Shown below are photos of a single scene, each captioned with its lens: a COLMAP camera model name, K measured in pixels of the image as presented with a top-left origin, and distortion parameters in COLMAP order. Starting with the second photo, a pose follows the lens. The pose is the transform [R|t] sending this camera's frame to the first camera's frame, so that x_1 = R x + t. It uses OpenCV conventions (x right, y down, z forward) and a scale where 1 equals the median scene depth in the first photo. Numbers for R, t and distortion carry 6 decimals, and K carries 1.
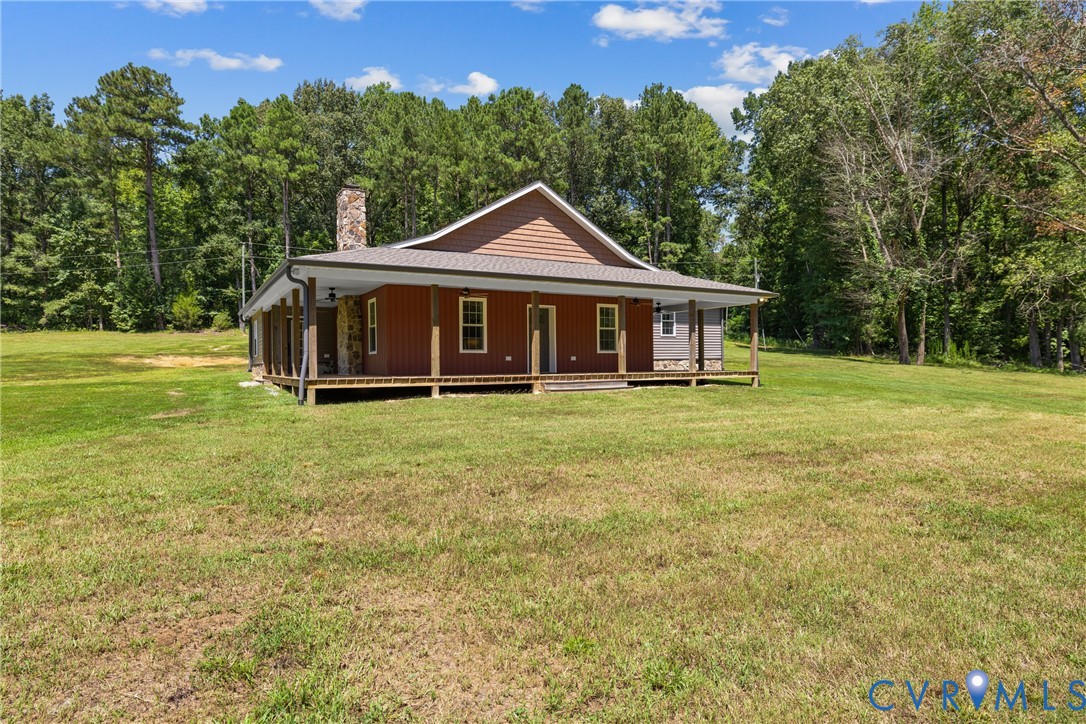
lens RADIAL K [[607.5, 0, 542.1], [0, 607.5, 359.2], [0, 0, 1]] dist [-0.000650, 0.000327]
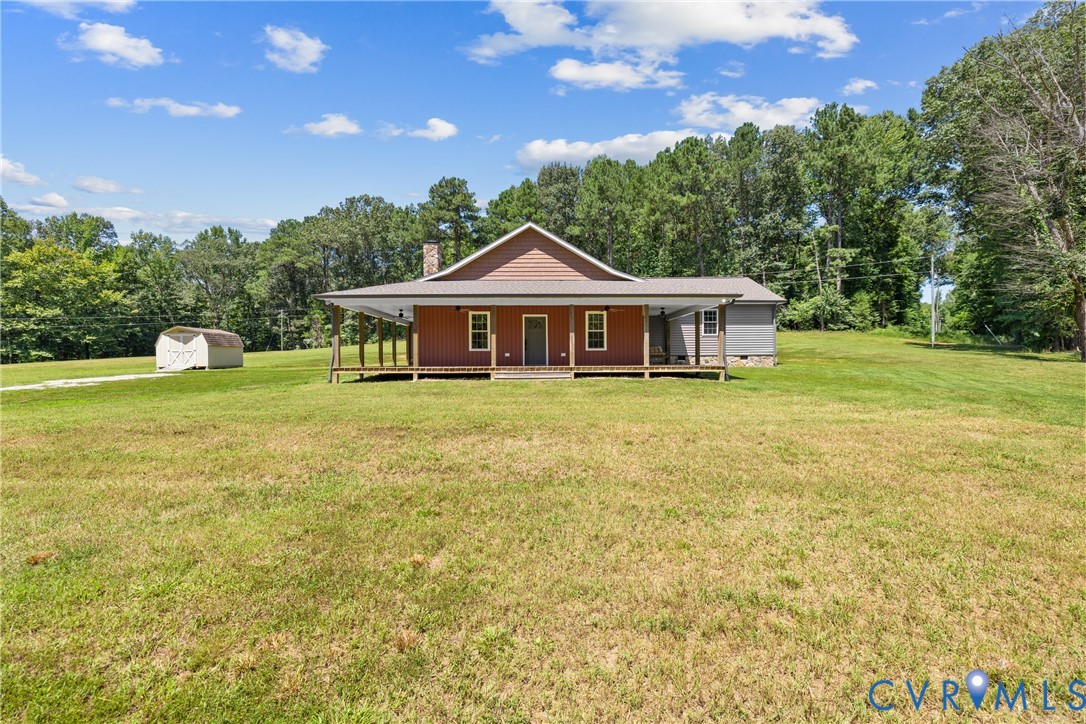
lens RADIAL K [[455.0, 0, 546.6], [0, 455.0, 360.2], [0, 0, 1]] dist [-0.000757, 0.000066]
pose [[0.881432, 0.002775, -0.472303, 0.259045], [0.000922, 0.999971, 0.007596, 0.001502], [0.472310, -0.007131, 0.881403, 0.071411]]
